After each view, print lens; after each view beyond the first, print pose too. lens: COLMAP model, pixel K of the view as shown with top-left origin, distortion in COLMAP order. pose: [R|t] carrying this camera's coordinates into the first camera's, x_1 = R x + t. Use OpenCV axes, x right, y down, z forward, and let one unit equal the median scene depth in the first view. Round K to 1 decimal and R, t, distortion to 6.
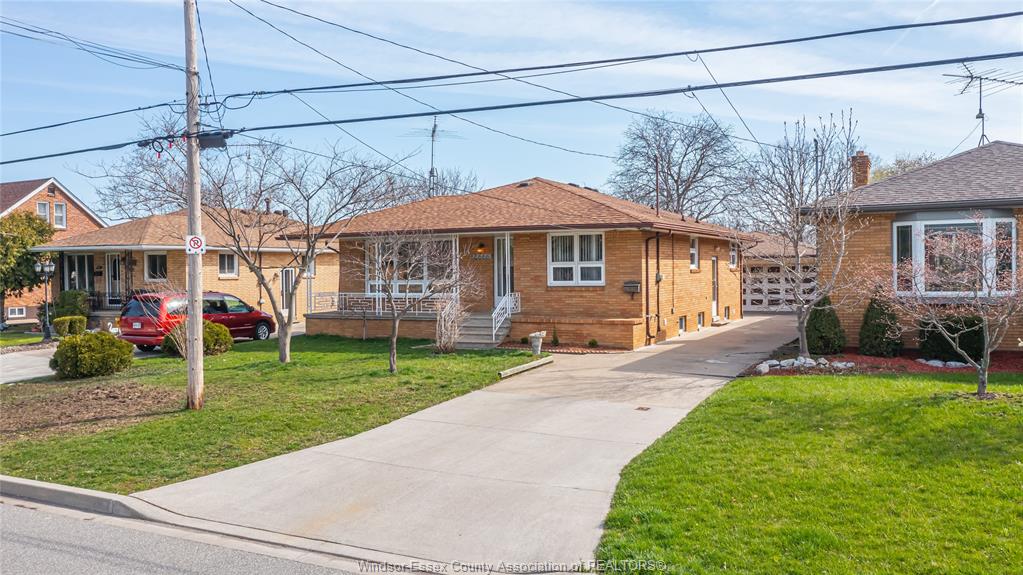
lens RADIAL K [[809.0, 0, 511.5], [0, 809.0, 287.5], [0, 0, 1]] dist [-0.008007, 0.002012]
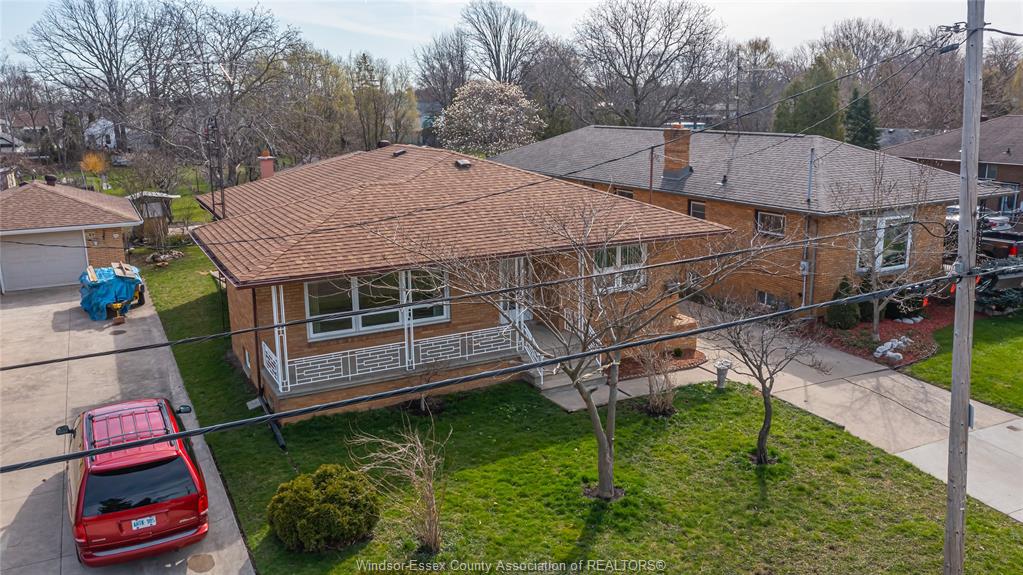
lens RADIAL K [[819.6, 0, 511.5], [0, 819.6, 287.5], [0, 0, 1]] dist [-0.012200, -0.000763]
pose [[0.576982, -0.187001, 0.795061, -0.748327], [0.025571, 0.977095, 0.211260, -0.222326], [-0.816356, -0.101563, 0.568548, 0.565540]]
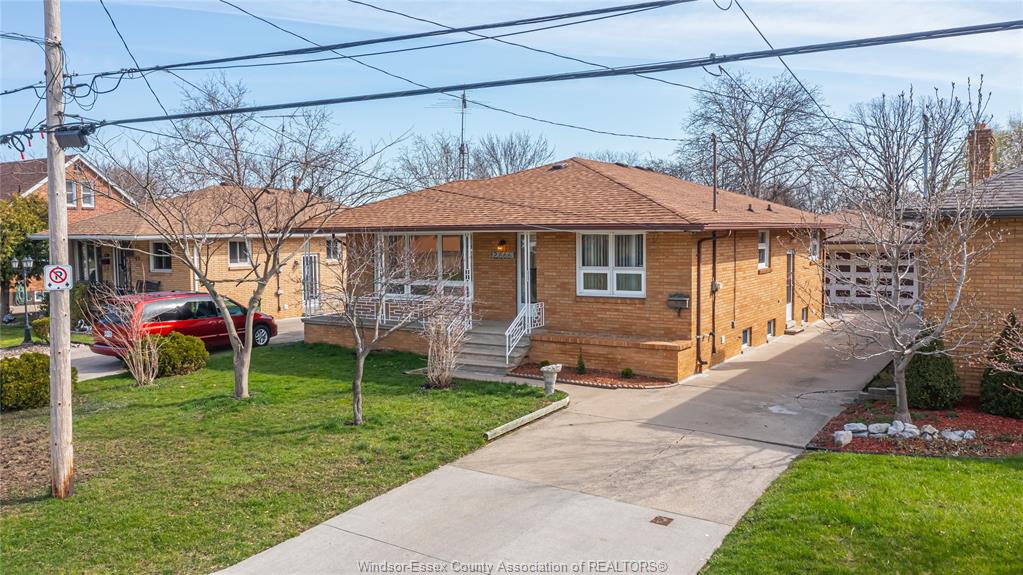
lens RADIAL K [[809.0, 0, 511.5], [0, 809.0, 287.5], [0, 0, 1]] dist [-0.008007, 0.002012]
pose [[0.995286, 0.009005, -0.096563, 0.059336], [-0.004454, 0.998874, 0.047235, -0.049456], [0.096879, -0.046582, 0.994205, 0.183017]]
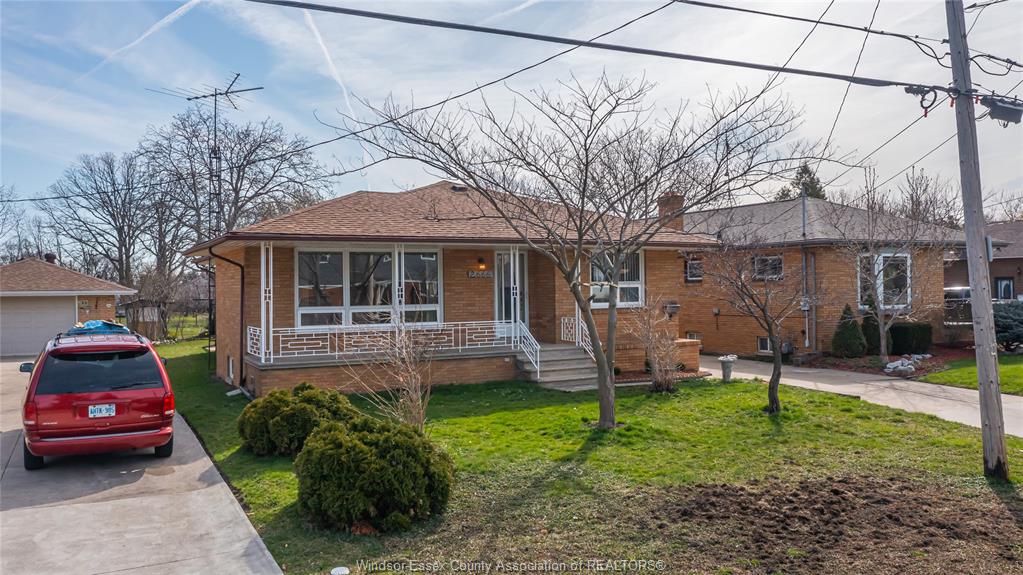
lens RADIAL K [[819.6, 0, 511.5], [0, 819.6, 287.5], [0, 0, 1]] dist [-0.012200, -0.000763]
pose [[0.575953, 0.004683, 0.817469, -0.749776], [0.023736, 0.999466, -0.022449, -0.007285], [-0.817138, 0.032333, 0.575534, 0.566441]]
